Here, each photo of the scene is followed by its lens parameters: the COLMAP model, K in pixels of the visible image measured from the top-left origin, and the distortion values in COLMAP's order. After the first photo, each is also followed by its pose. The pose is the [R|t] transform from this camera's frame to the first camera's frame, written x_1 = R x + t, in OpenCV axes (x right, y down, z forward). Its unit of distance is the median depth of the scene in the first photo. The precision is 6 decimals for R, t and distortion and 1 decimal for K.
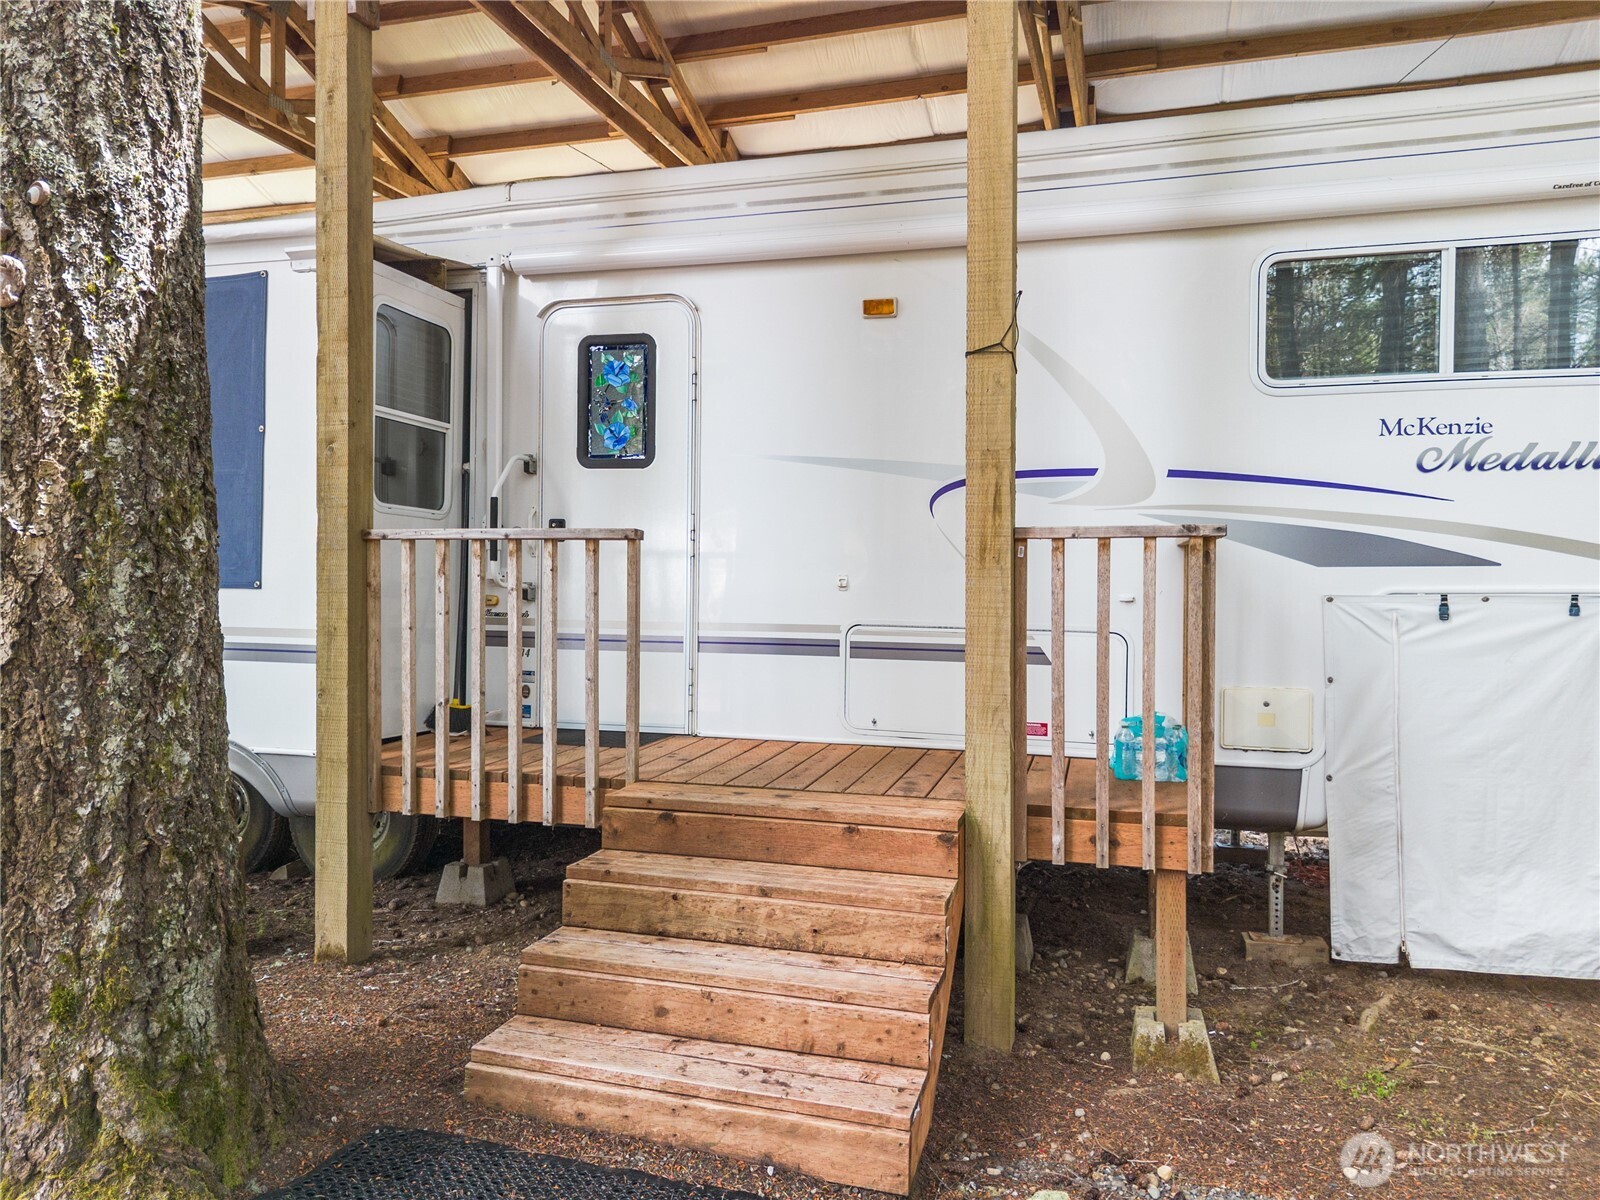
lens RADIAL K [[1145.5, 0, 799.6], [0, 1145.5, 590.8], [0, 0, 1]] dist [0.050903, -0.039984]
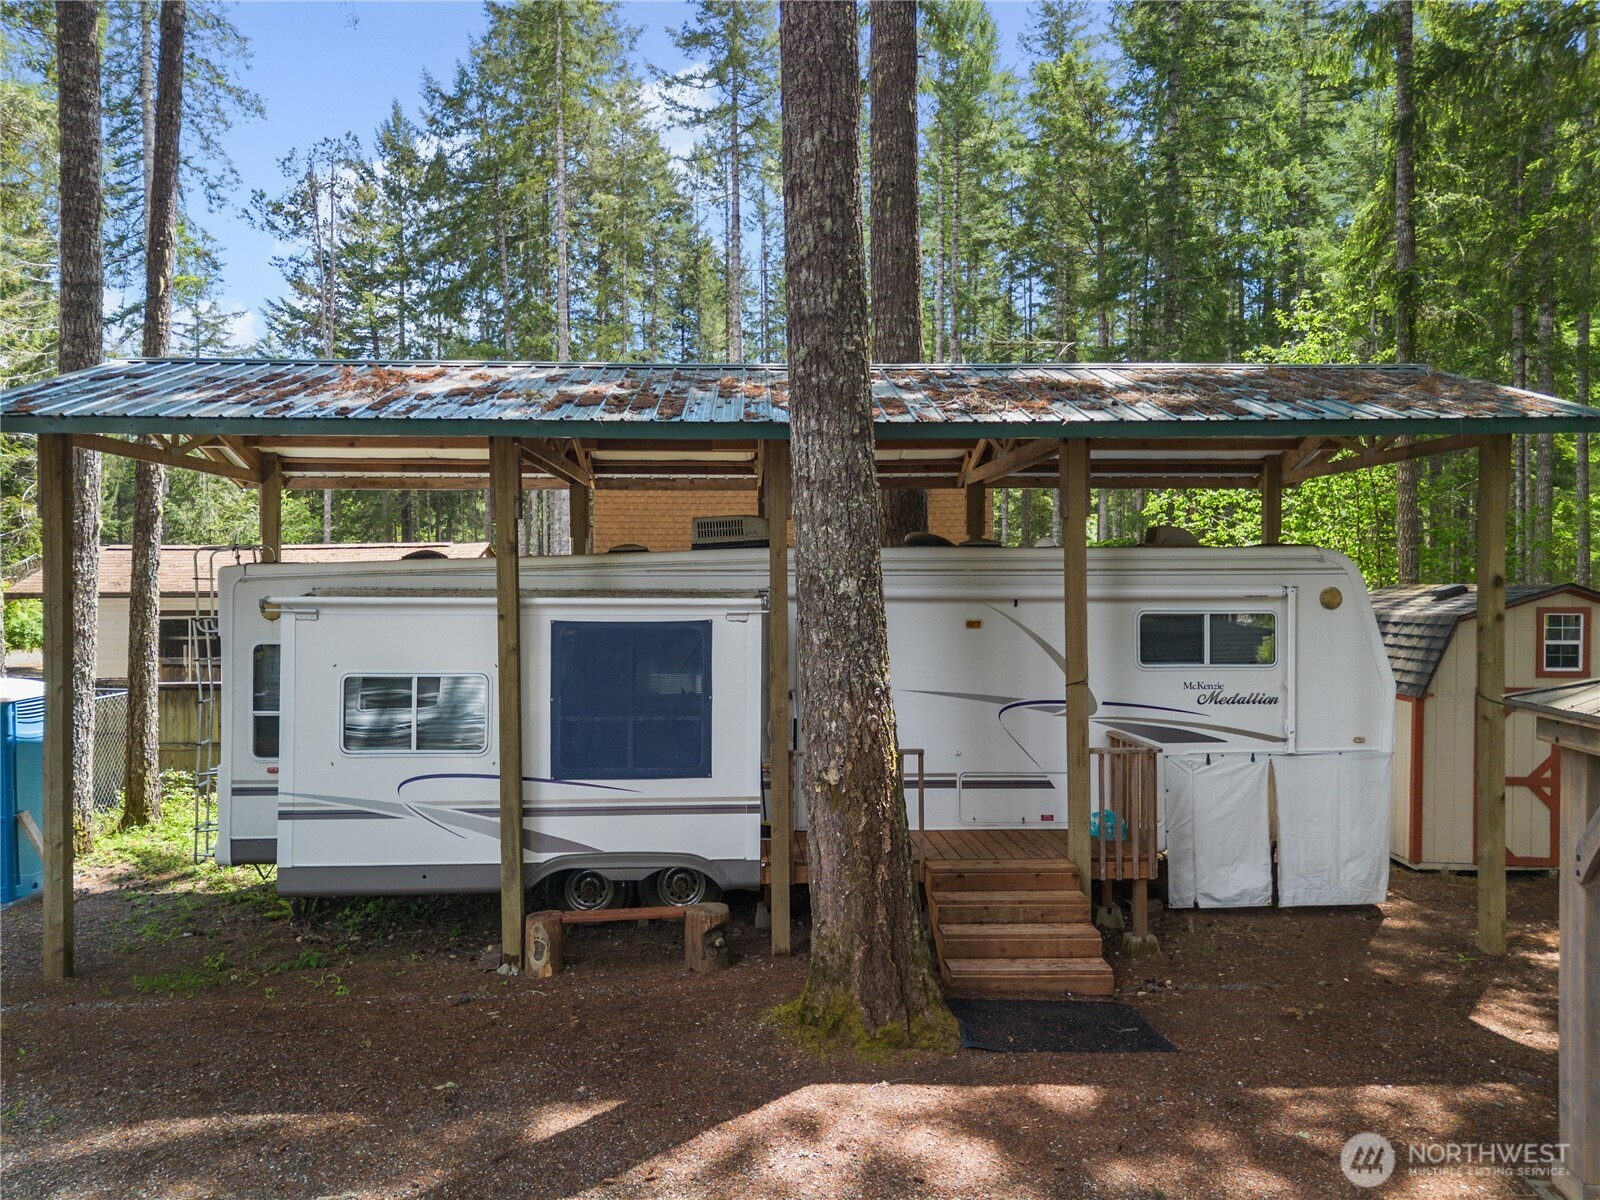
lens RADIAL K [[1144.4, 0, 800.0], [0, 1144.4, 600.0], [0, 0, 1]] dist [0.069007, -0.065939]
pose [[0.943192, -0.015863, 0.331870, -1.202413], [0.013238, 0.999861, 0.010169, -0.405022], [-0.331985, -0.005199, 0.943270, -1.150213]]
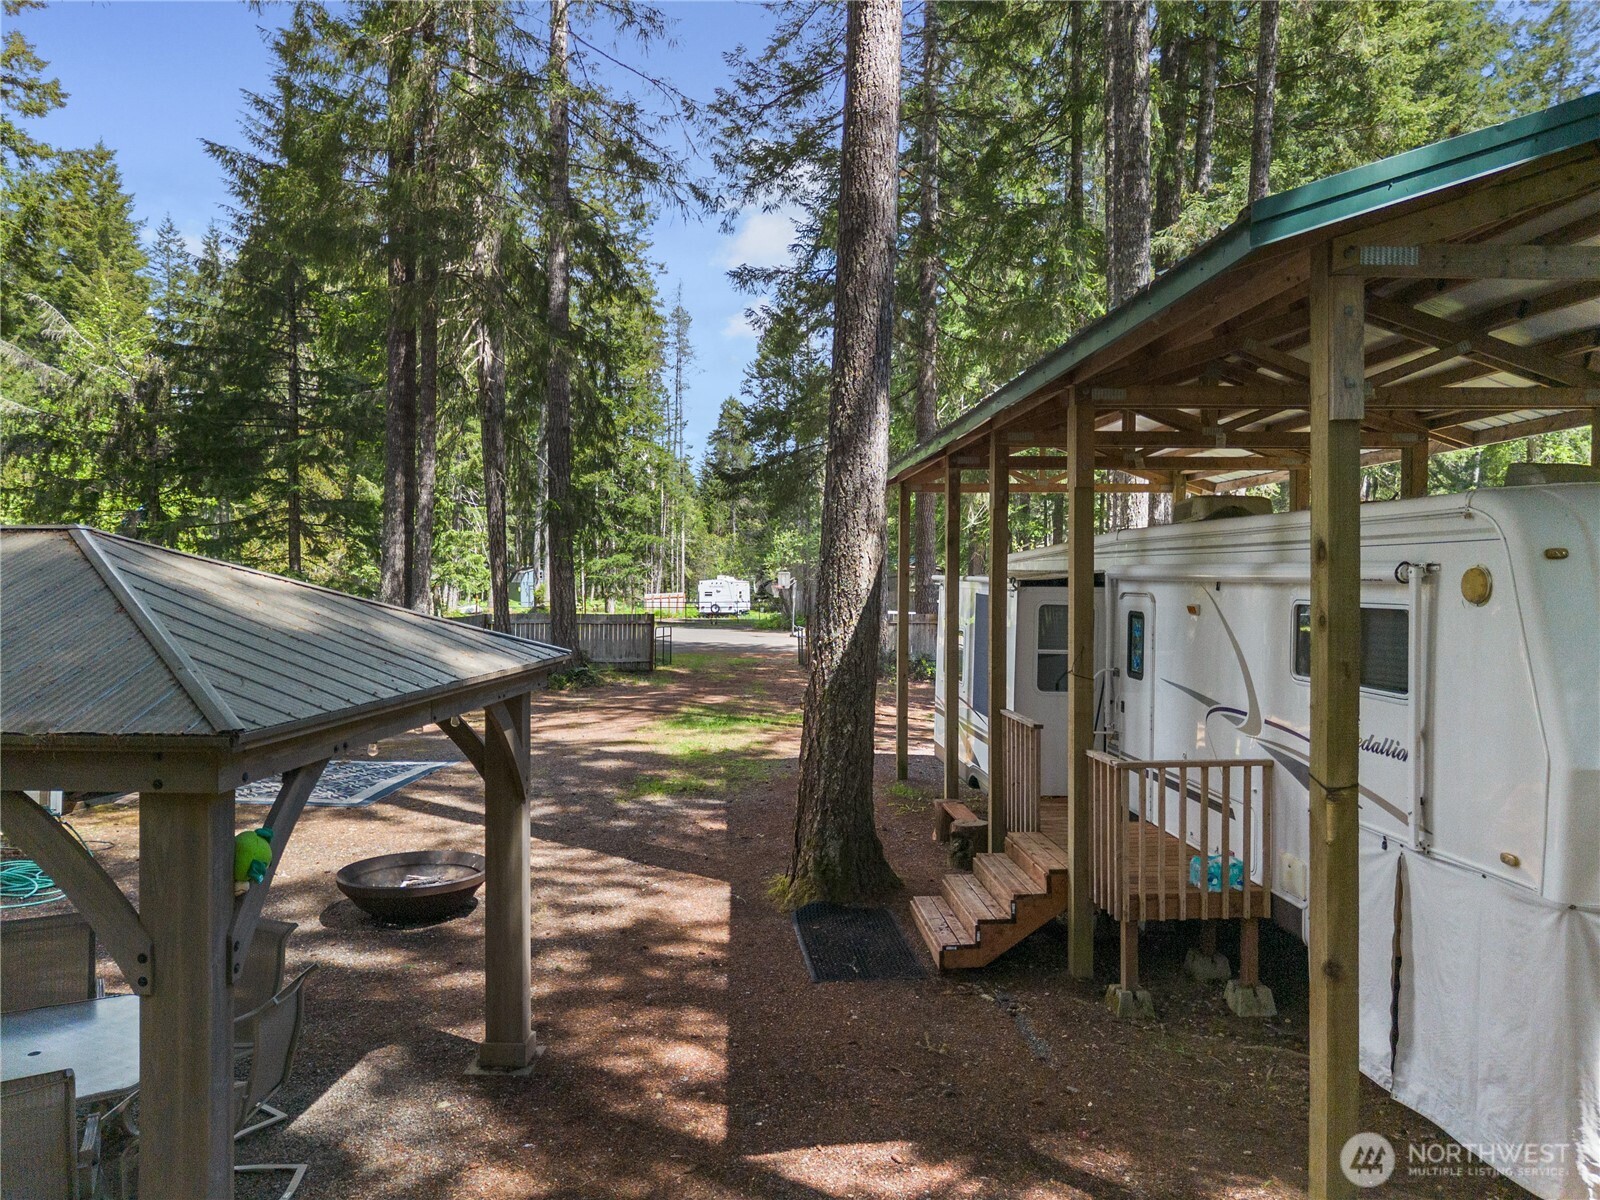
lens RADIAL K [[1145.5, 0, 799.6], [0, 1145.5, 590.8], [0, 0, 1]] dist [0.050903, -0.039984]
pose [[0.343454, 0.007893, -0.939136, 2.025877], [-0.007516, 0.999956, 0.005656, -0.359146], [0.939140, 0.005116, 0.343498, -0.296467]]
